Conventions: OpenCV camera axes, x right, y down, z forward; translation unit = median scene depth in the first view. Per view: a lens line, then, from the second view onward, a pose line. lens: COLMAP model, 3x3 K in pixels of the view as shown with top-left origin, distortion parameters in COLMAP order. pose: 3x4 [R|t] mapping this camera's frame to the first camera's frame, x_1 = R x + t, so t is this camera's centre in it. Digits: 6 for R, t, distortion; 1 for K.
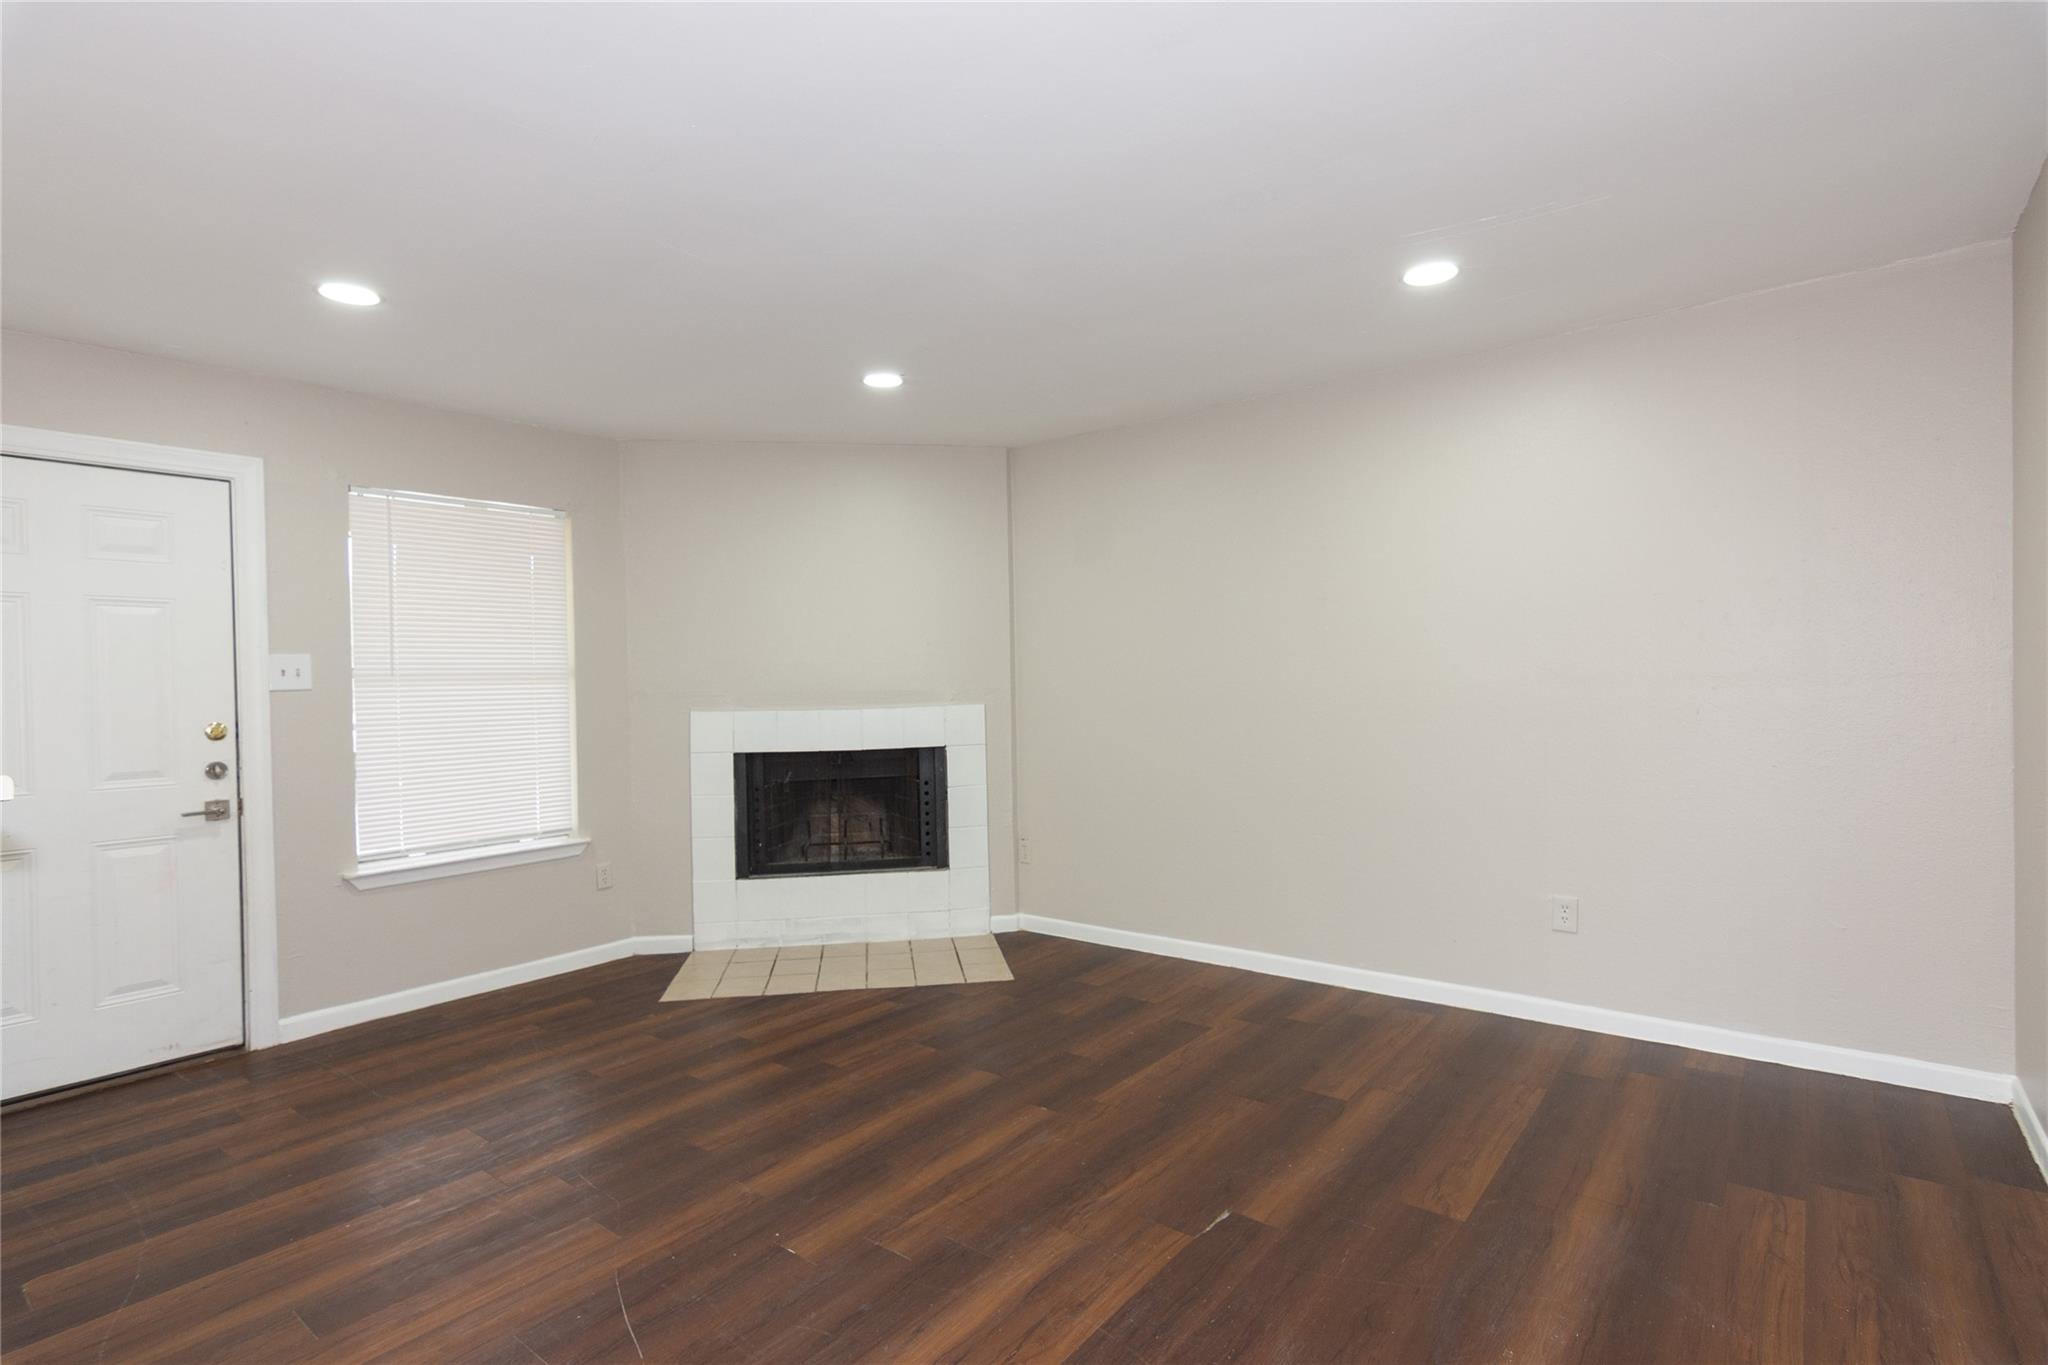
lens RADIAL K [[1005.6, 0, 1023.2], [0, 1005.6, 686.9], [0, 0, 1]] dist [-0.000267, 0.002570]
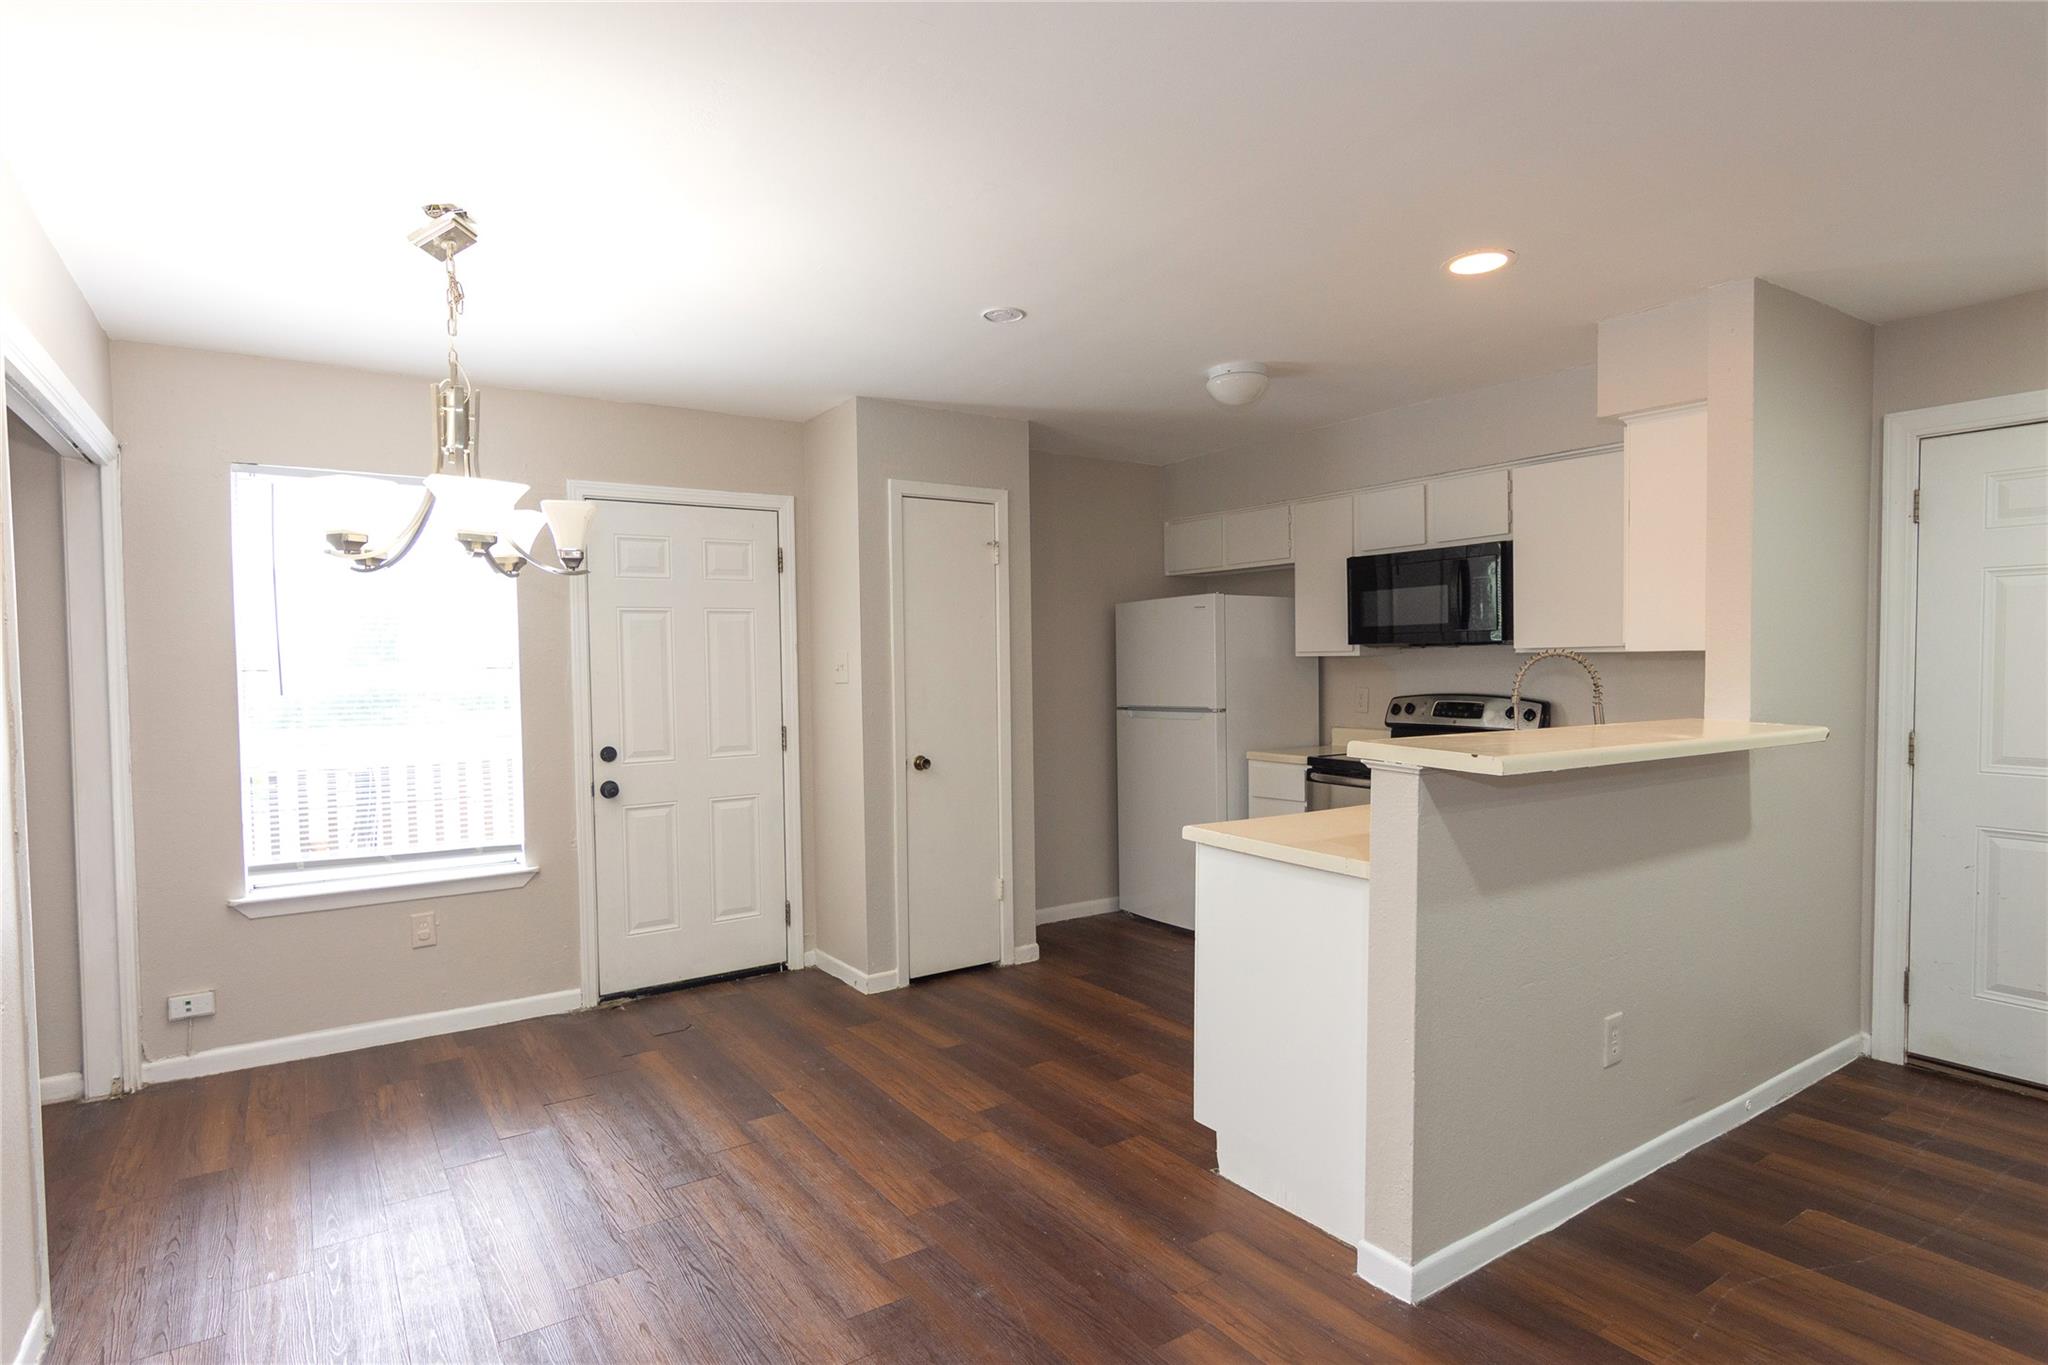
lens RADIAL K [[1061.9, 0, 1024.3], [0, 1061.9, 696.5], [0, 0, 1]] dist [0.000976, 0.003202]
pose [[-0.297071, 0.054910, -0.953275, 0.215556], [0.009222, 0.998464, 0.054639, -0.027873], [0.954811, 0.007440, -0.297121, 0.310237]]
